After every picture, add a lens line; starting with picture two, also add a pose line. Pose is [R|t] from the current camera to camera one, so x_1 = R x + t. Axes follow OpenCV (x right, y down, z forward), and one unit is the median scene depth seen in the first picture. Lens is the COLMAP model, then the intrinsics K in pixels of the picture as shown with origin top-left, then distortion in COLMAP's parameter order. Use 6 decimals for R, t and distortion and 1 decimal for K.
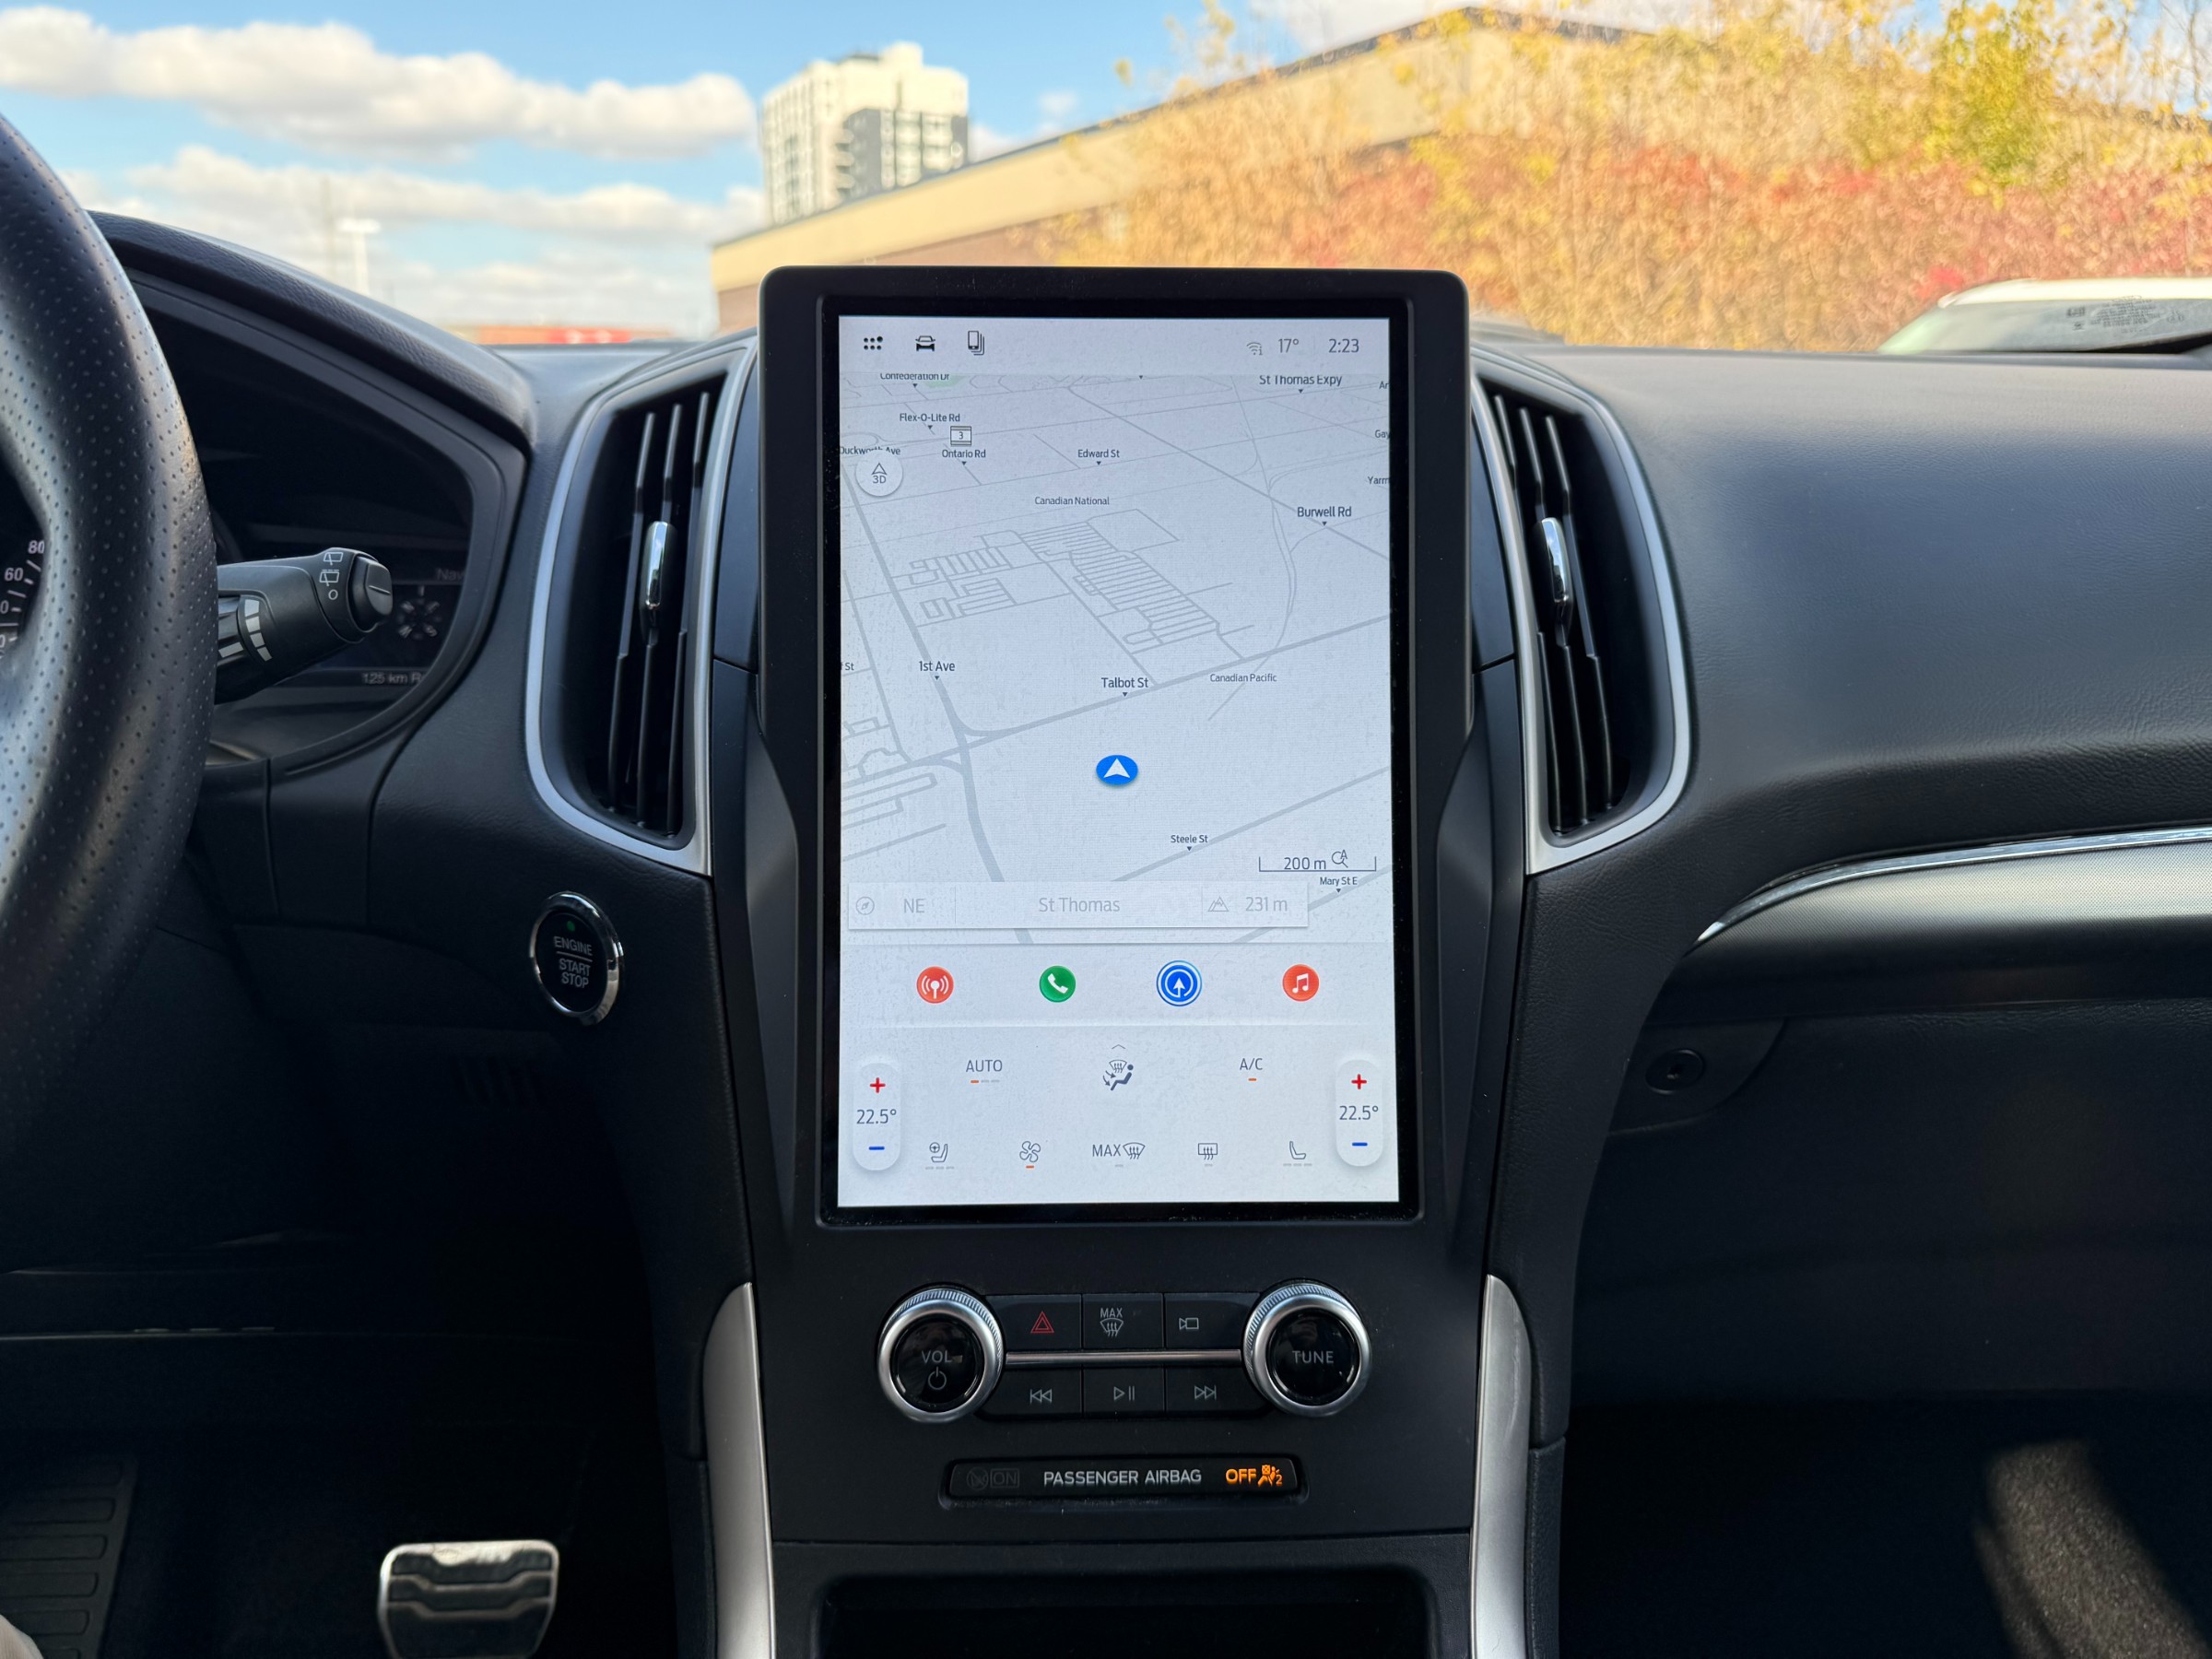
lens RADIAL K [[1592.8, 0, 1091.5], [0, 1592.8, 822.3], [0, 0, 1]] dist [0.067020, -0.089550]
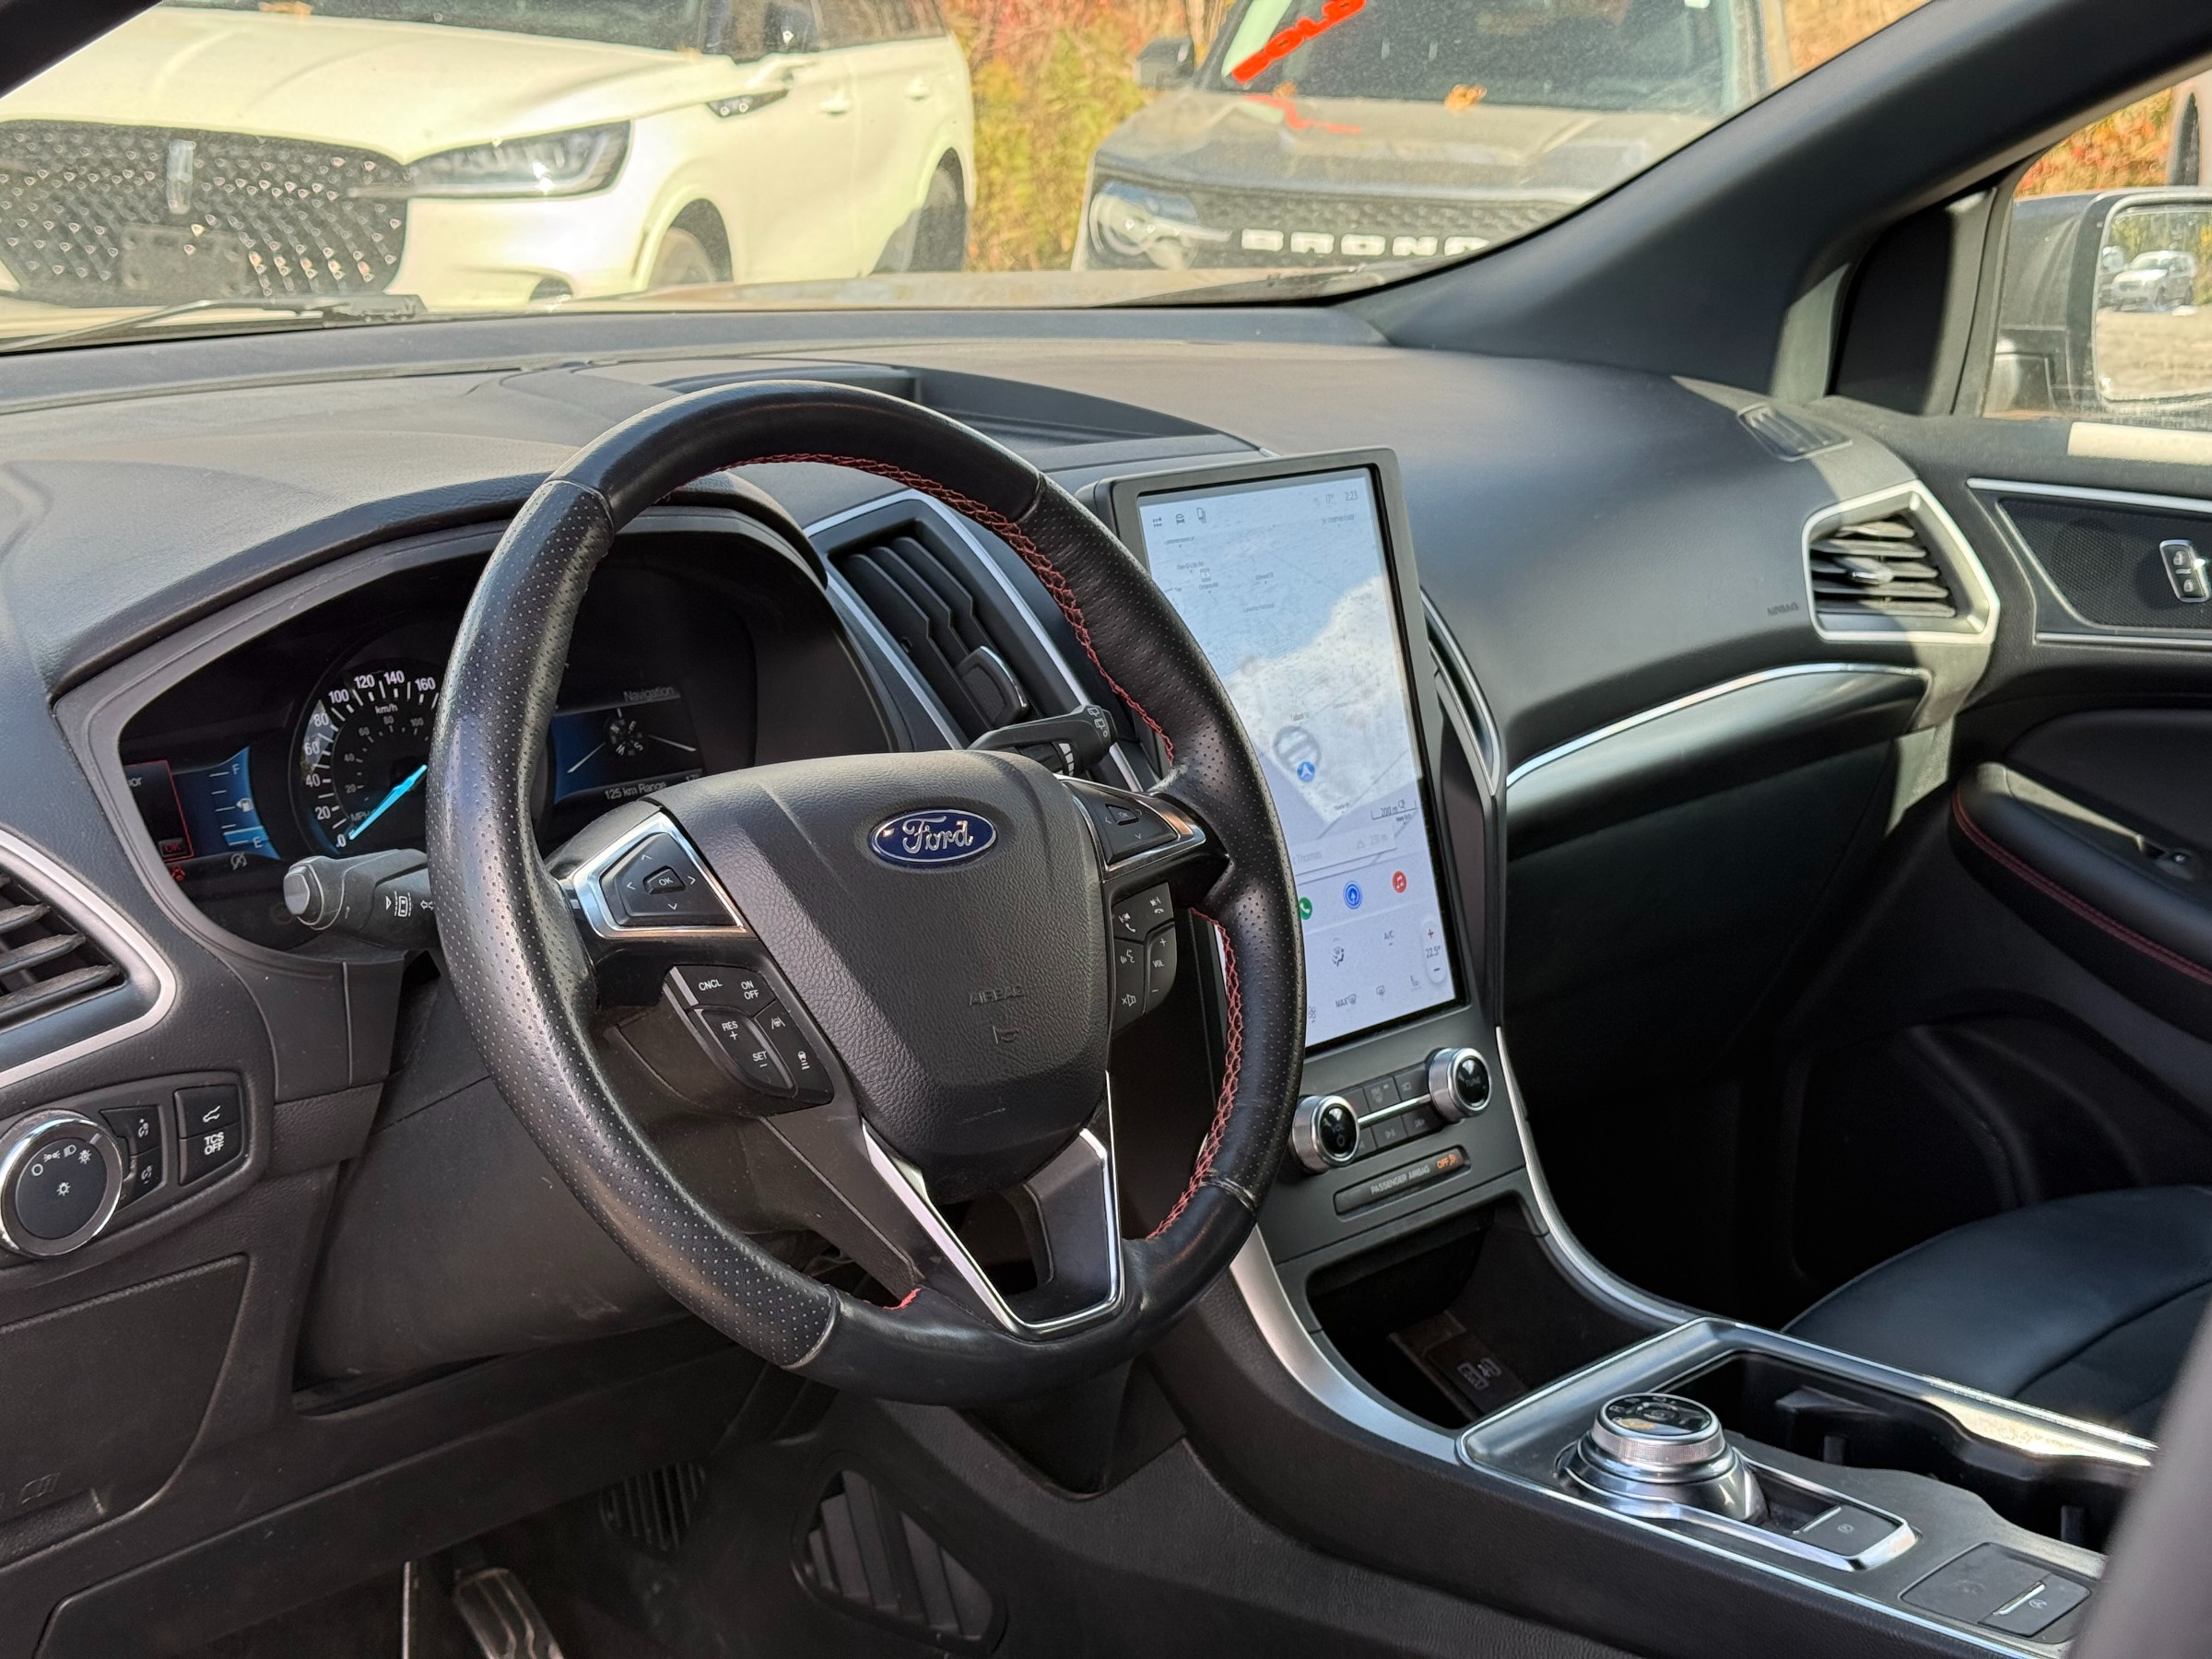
lens RADIAL K [[3149.2, 0, 1109.3], [0, 3149.2, 833.8], [0, 0, 1]] dist [0.121471, 0.000000]
pose [[0.700720, -0.160553, 0.695136, -2.335180], [0.141574, 0.986265, 0.085083, -0.268993], [-0.699249, 0.038793, 0.713825, -1.123835]]
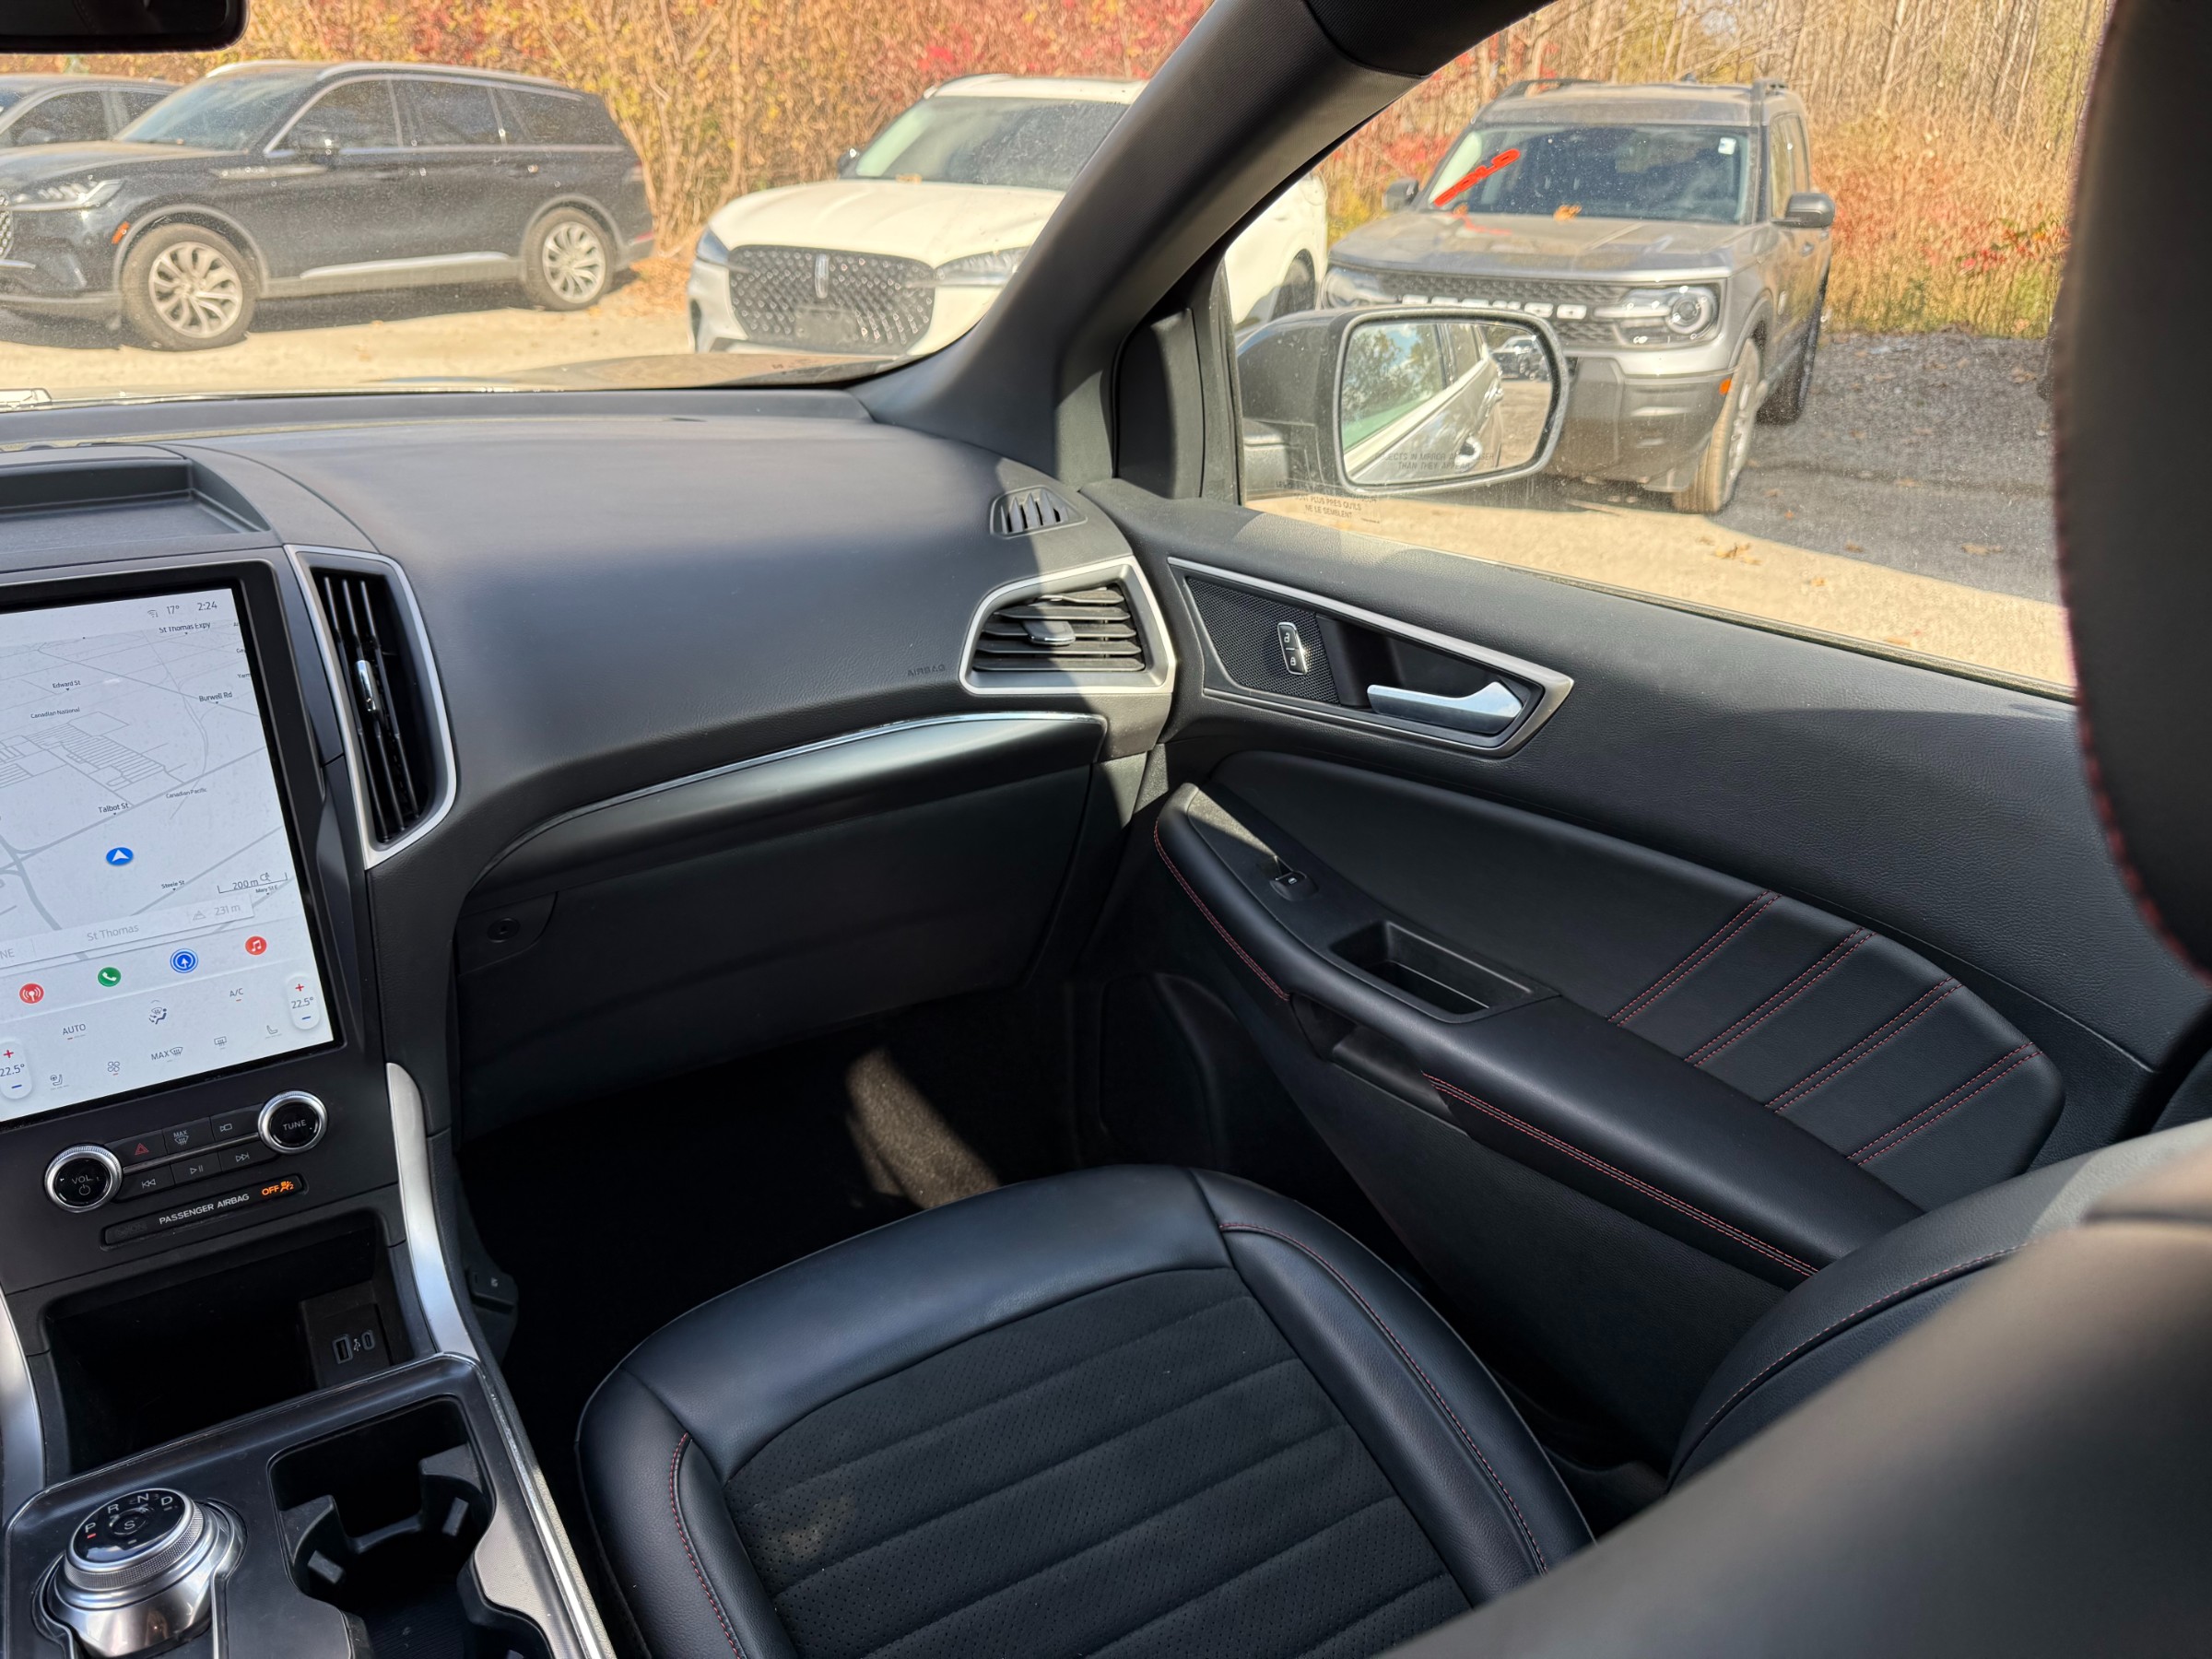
lens RADIAL K [[1592.8, 0, 1108.4], [0, 1592.8, 838.6], [0, 0, 1]] dist [0.067020, -0.089550]
pose [[0.859135, -0.196624, 0.472469, 0.120418], [0.118279, 0.974538, 0.190490, -0.270551], [-0.497894, -0.107774, 0.860515, -1.154359]]
